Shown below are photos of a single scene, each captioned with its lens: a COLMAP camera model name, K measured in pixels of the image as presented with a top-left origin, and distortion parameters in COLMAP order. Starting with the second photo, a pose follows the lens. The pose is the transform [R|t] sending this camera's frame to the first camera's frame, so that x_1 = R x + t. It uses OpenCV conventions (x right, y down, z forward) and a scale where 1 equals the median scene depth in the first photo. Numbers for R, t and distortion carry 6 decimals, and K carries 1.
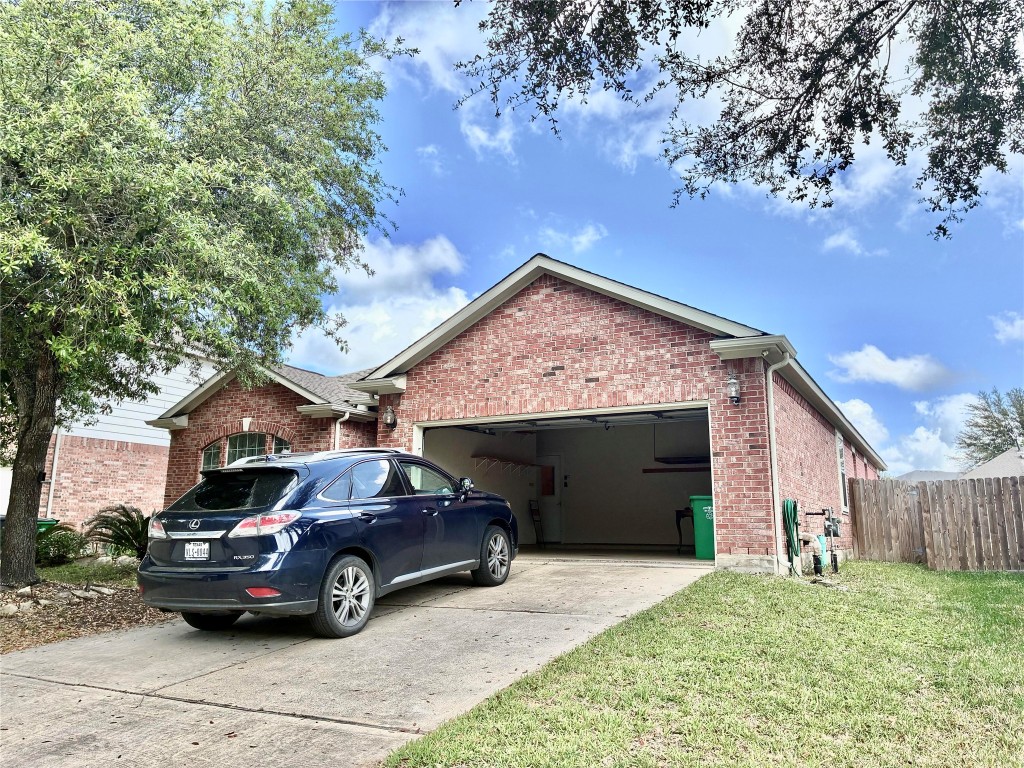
lens RADIAL K [[758.4, 0, 512.0], [0, 758.4, 384.0], [0, 0, 1]] dist [0.067904, -0.003571]
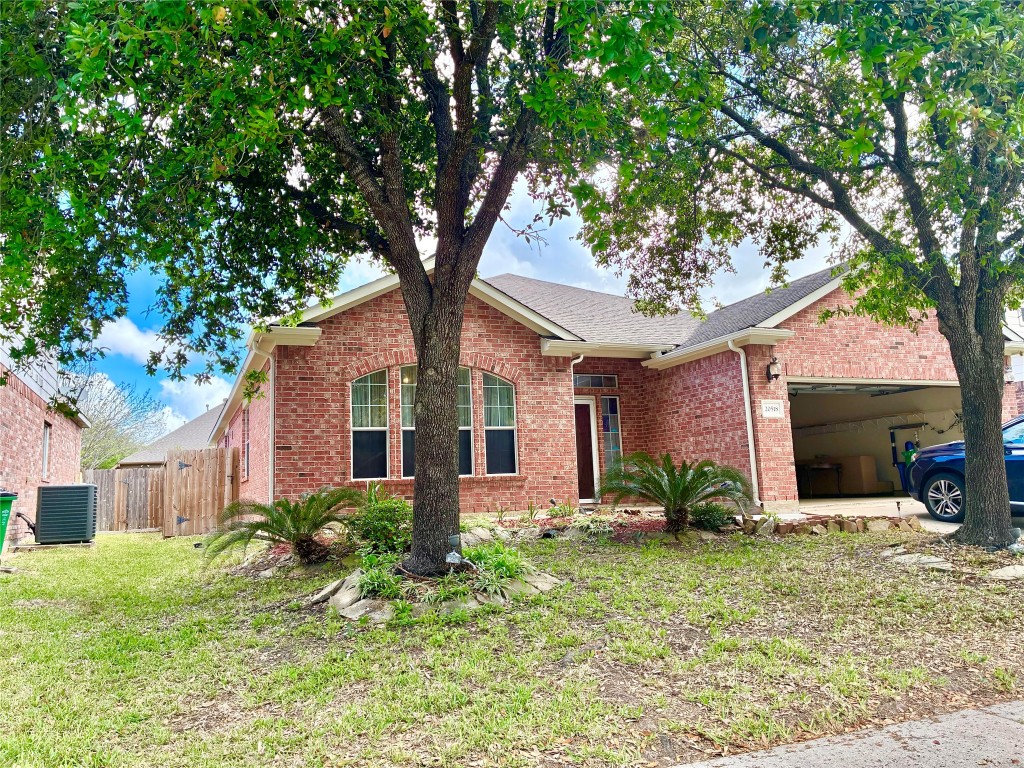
lens RADIAL K [[758.4, 0, 512.0], [0, 758.4, 384.0], [0, 0, 1]] dist [0.067904, -0.003571]
pose [[0.610558, 0.082902, 0.787621, -1.240941], [-0.102879, 0.994382, -0.024913, 0.133181], [-0.785261, -0.065819, 0.615657, 0.704286]]
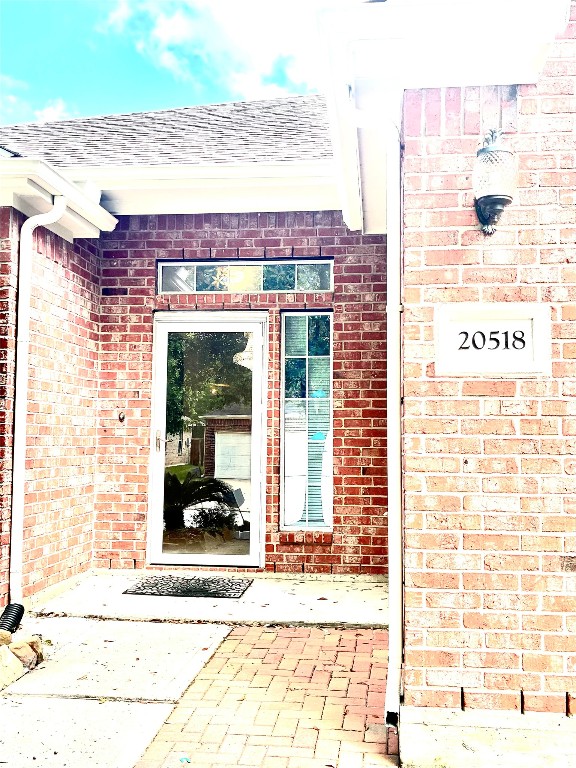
lens RADIAL K [[820.4, 0, 288.0], [0, 820.4, 384.0], [0, 0, 1]] dist [0.000494, -0.003478]
pose [[0.925008, 0.020423, 0.379398, -0.344778], [-0.067181, 0.991613, 0.110414, 0.091653], [-0.373960, -0.127622, 0.918622, 0.834556]]
